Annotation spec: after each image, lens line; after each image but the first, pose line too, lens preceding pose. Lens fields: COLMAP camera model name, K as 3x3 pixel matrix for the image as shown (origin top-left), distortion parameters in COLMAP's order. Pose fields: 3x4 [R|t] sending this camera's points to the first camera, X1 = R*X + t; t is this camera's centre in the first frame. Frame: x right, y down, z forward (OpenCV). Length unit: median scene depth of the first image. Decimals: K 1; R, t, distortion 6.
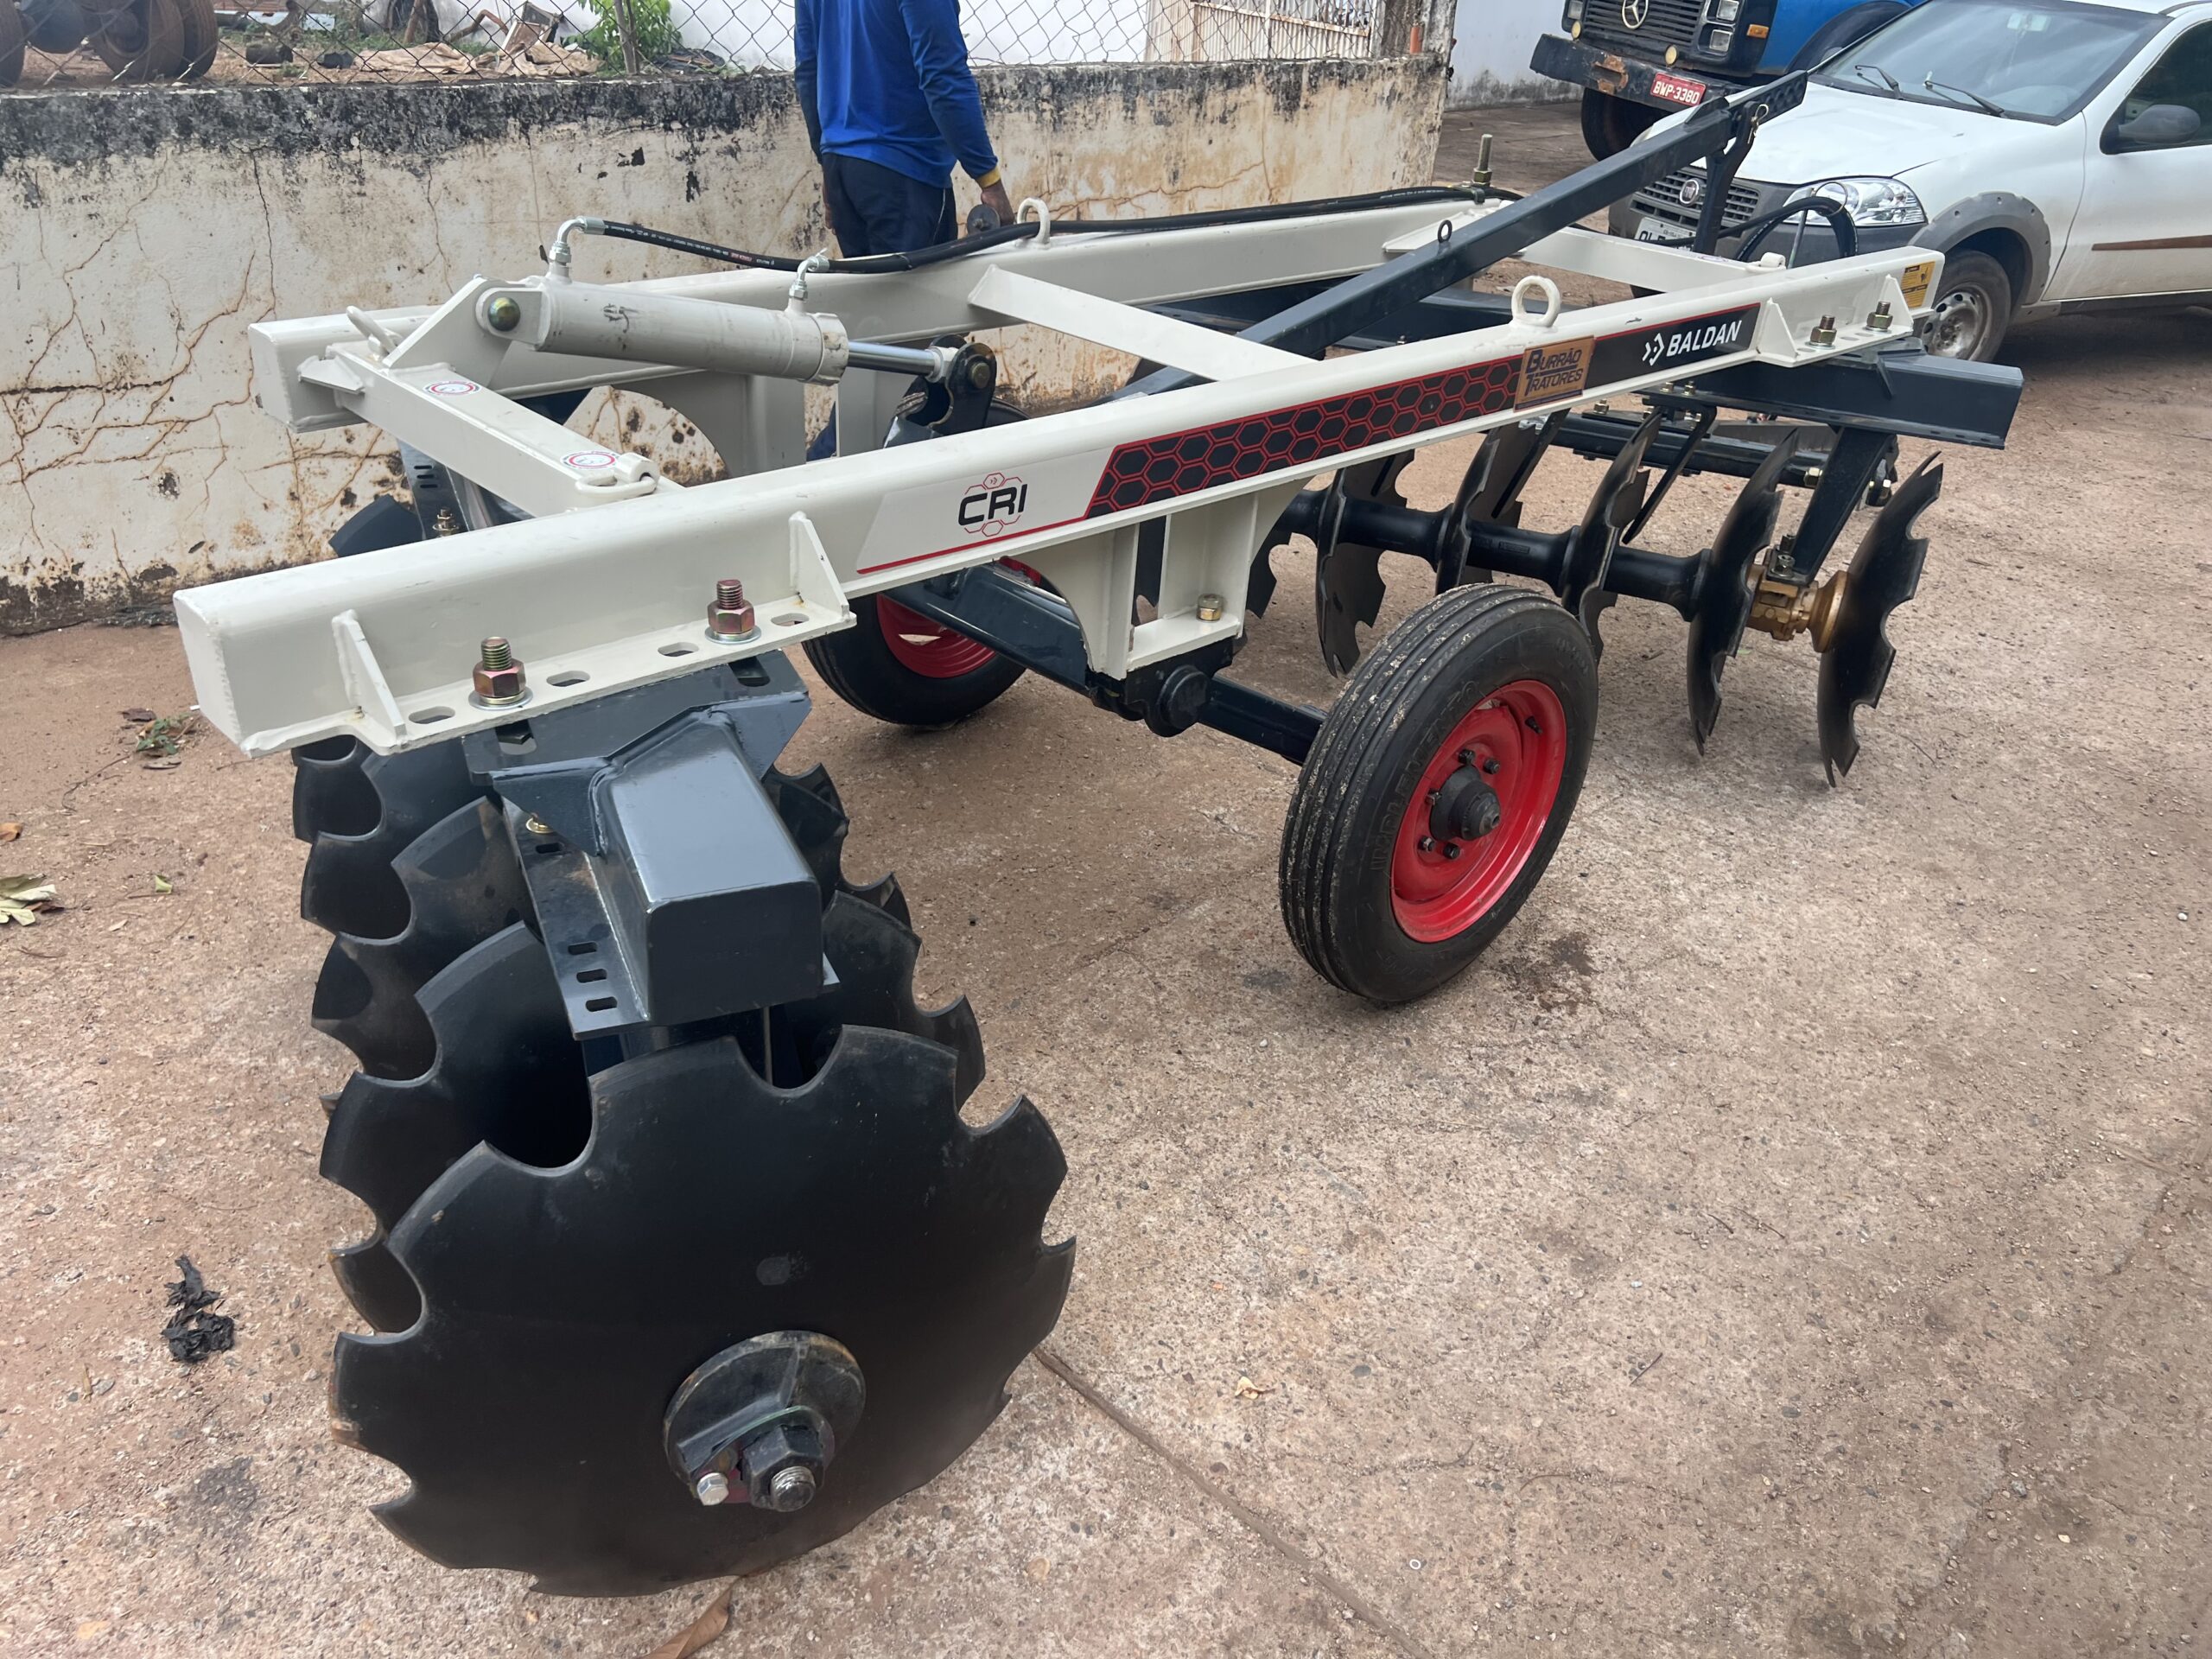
lens RADIAL K [[1668.9, 0, 1107.4], [0, 1668.9, 843.7], [0, 0, 1]] dist [0.036430, -0.029145]
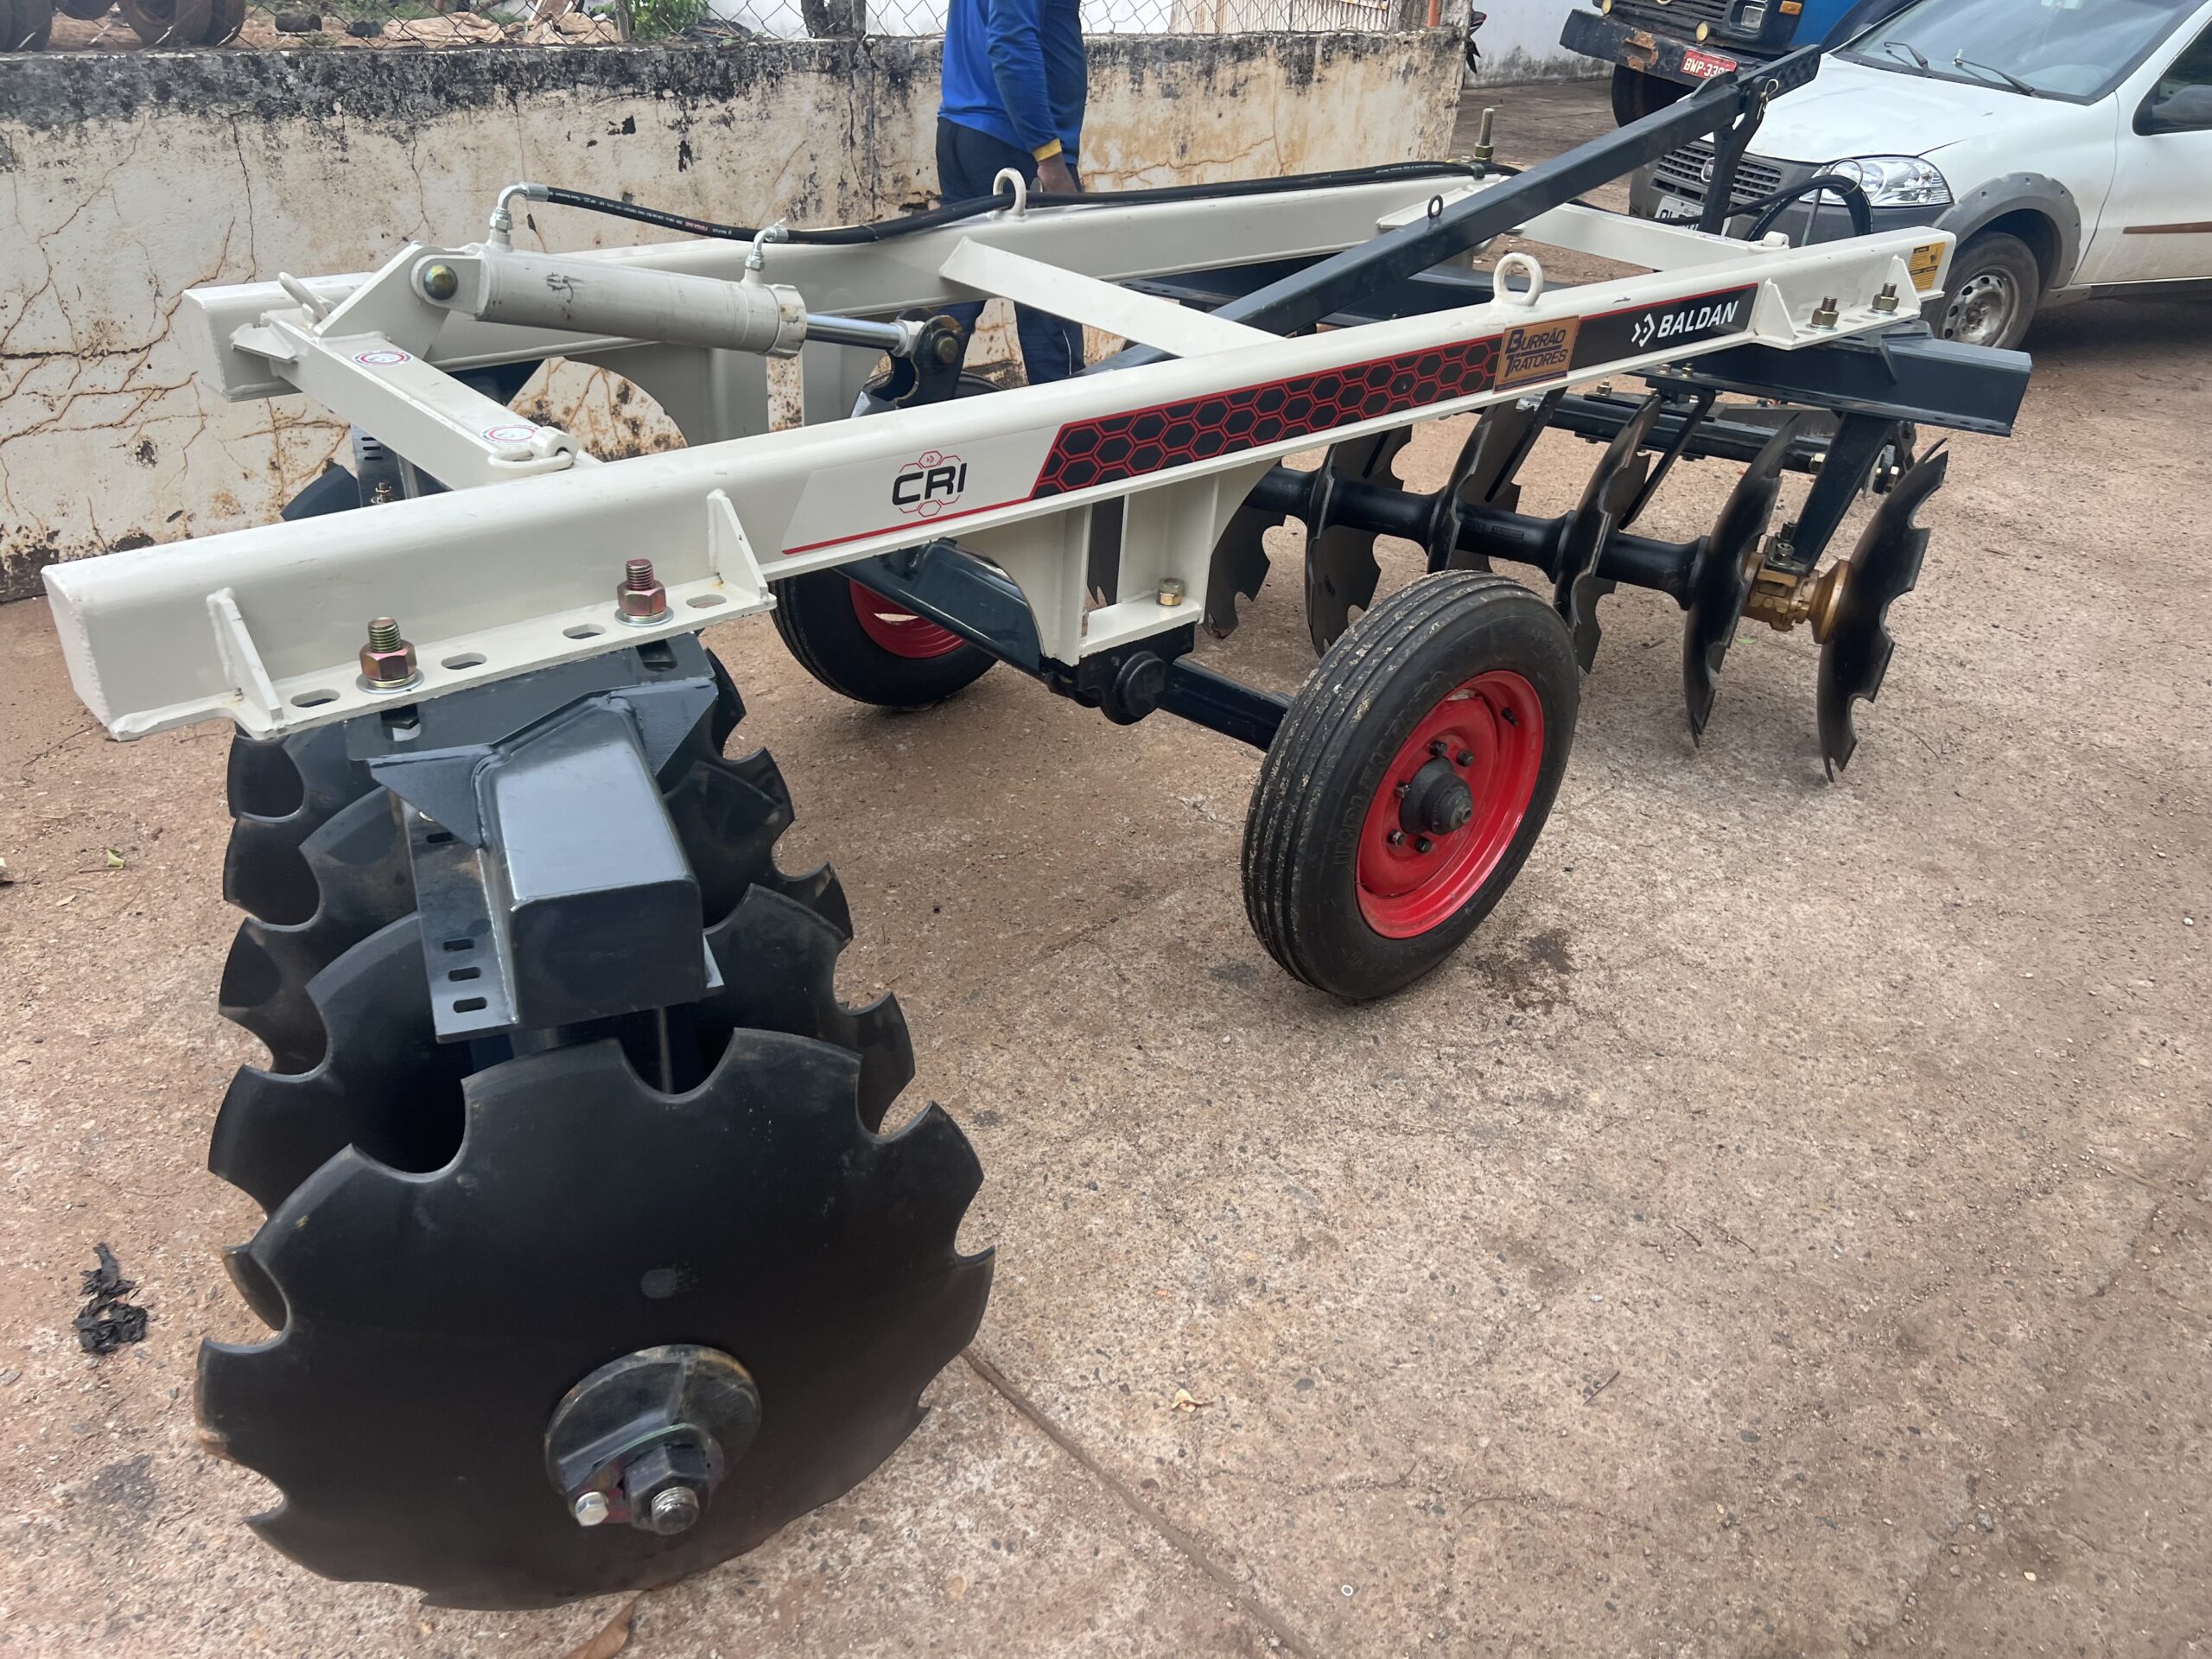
lens RADIAL K [[1667.8, 0, 1106.0], [0, 1667.8, 829.5], [0, 0, 1]] dist [0.036816, -0.030153]
pose [[0.999751, 0.014447, -0.017027, 0.029545], [-0.014354, 0.999882, 0.005541, -0.005730], [0.017105, -0.005295, 0.999840, 0.020031]]
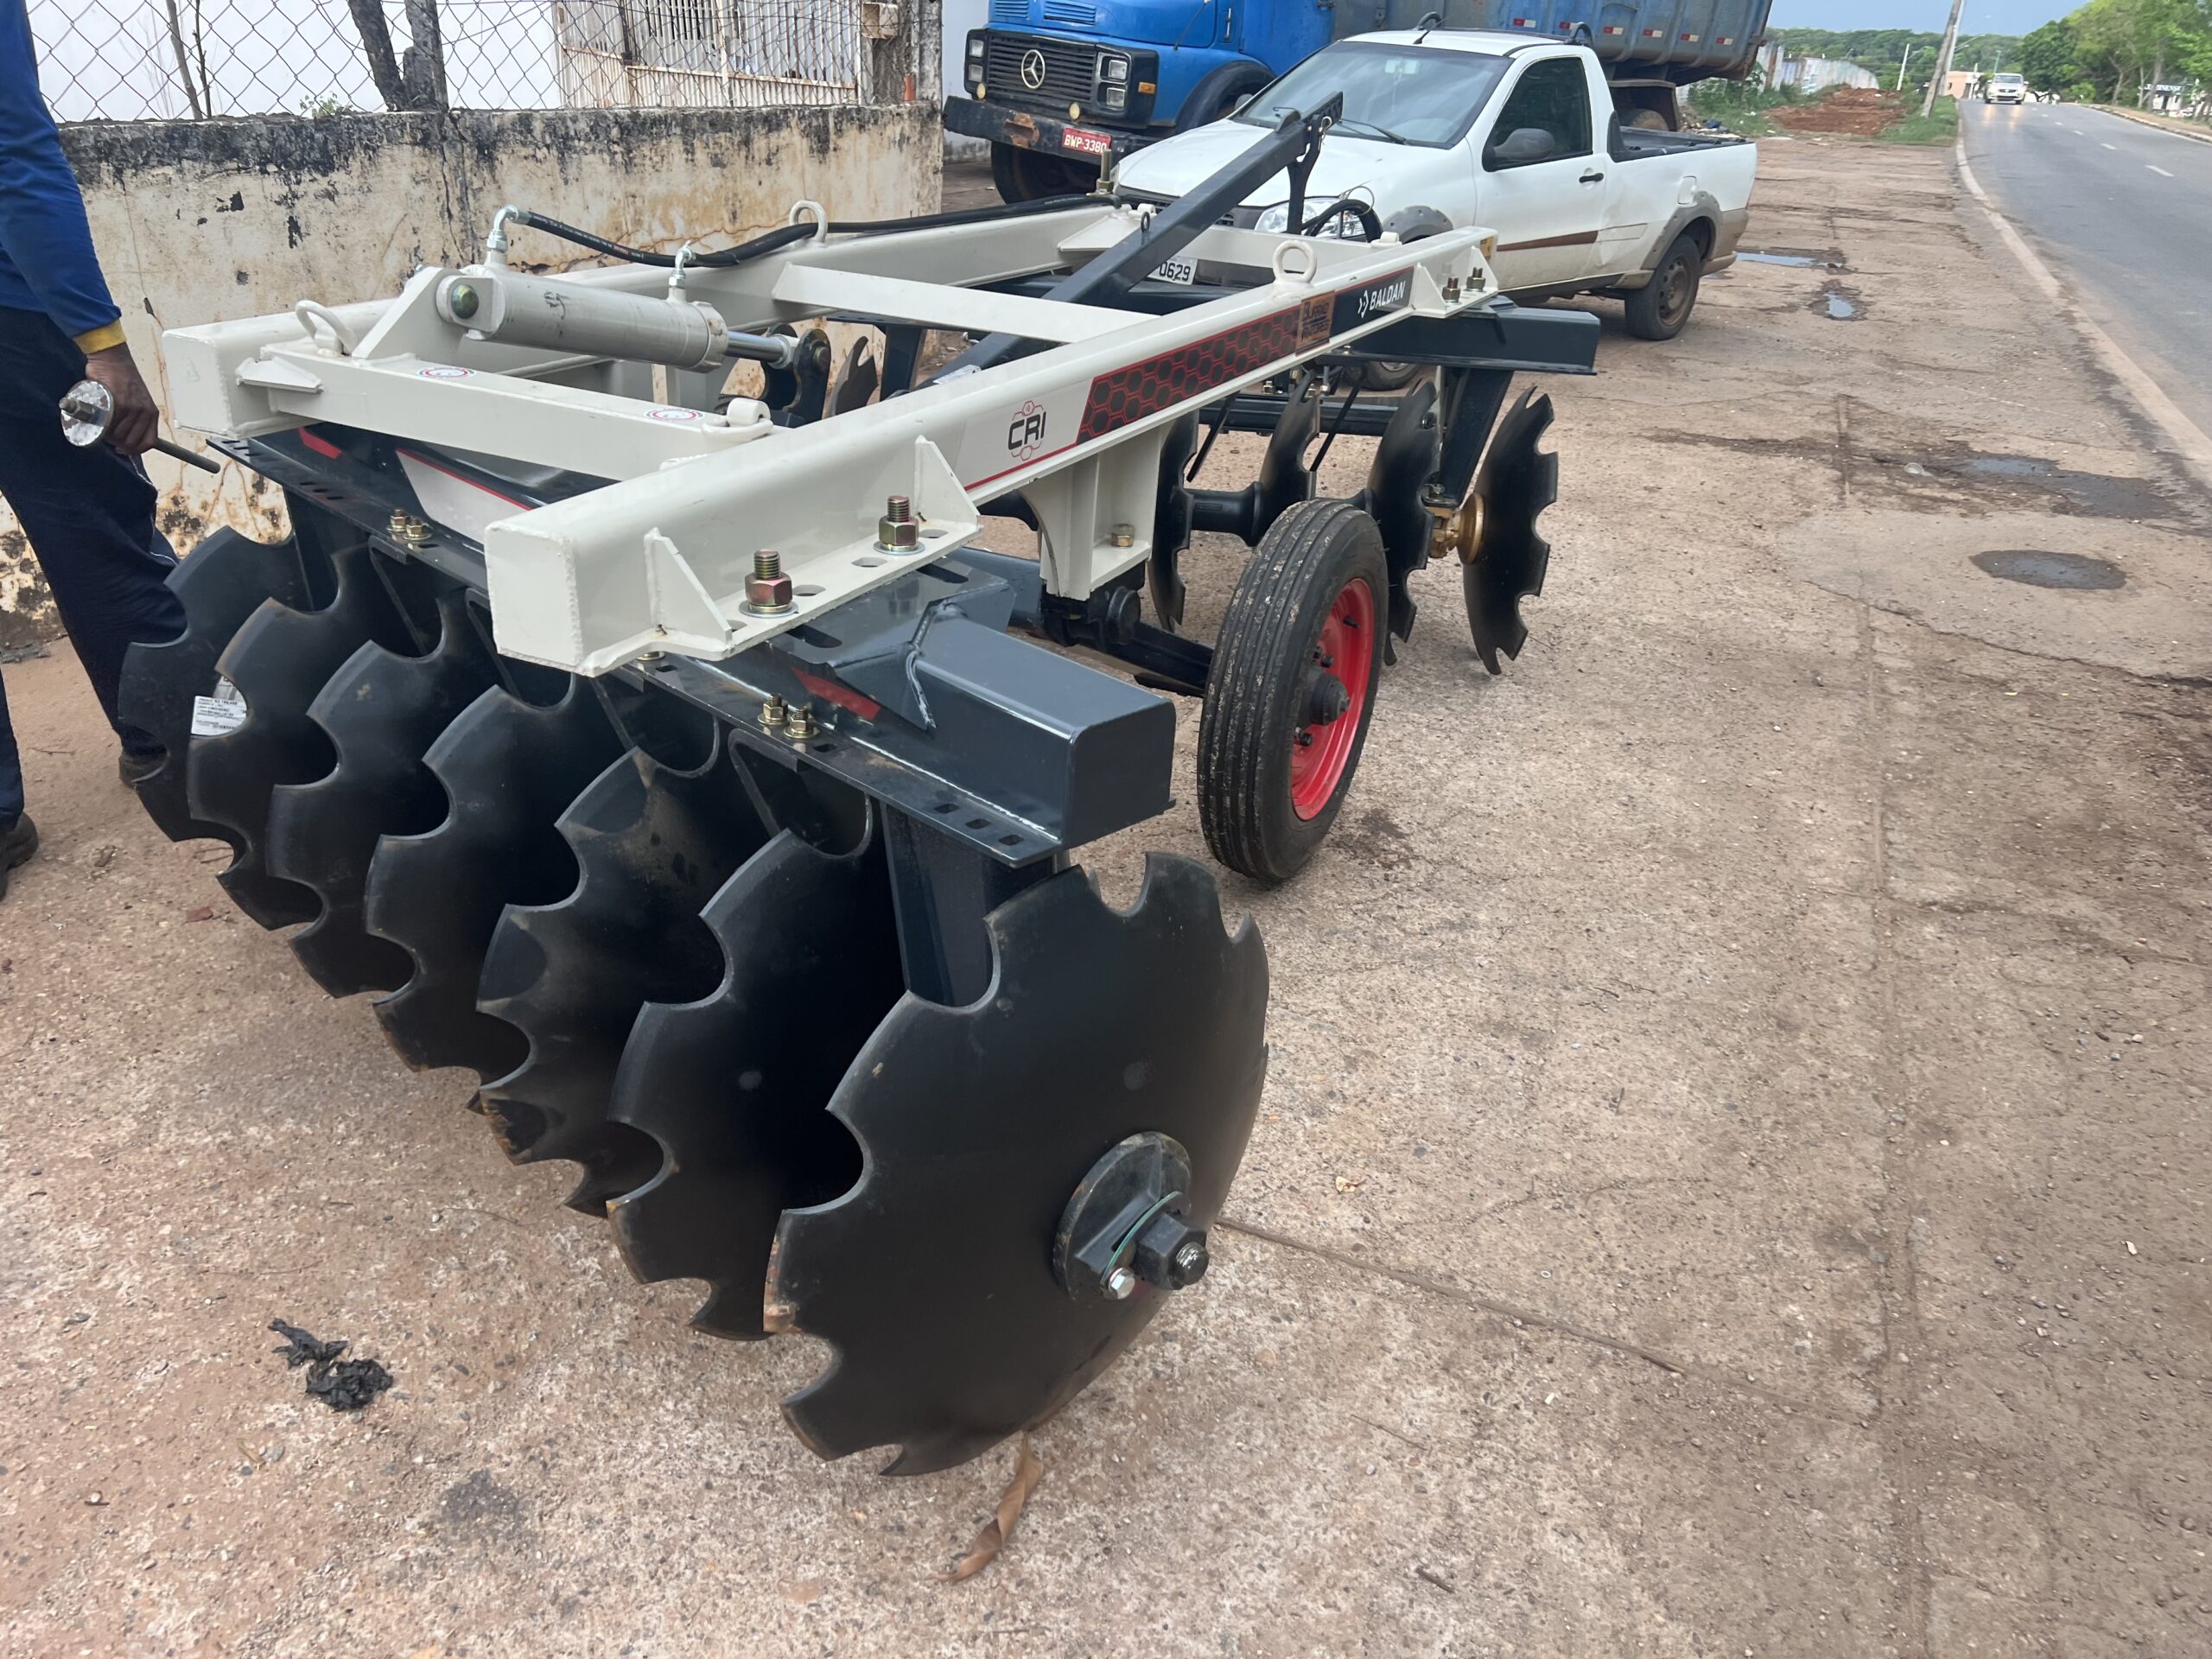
lens RADIAL K [[1658.2, 0, 1107.9], [0, 1658.2, 825.9], [0, 0, 1]] dist [0.056524, -0.056726]
pose [[0.932196, -0.161047, 0.324153, -0.233073], [0.176247, 0.984184, -0.017881, 0.046220], [-0.316146, 0.073799, 0.945836, -0.019882]]
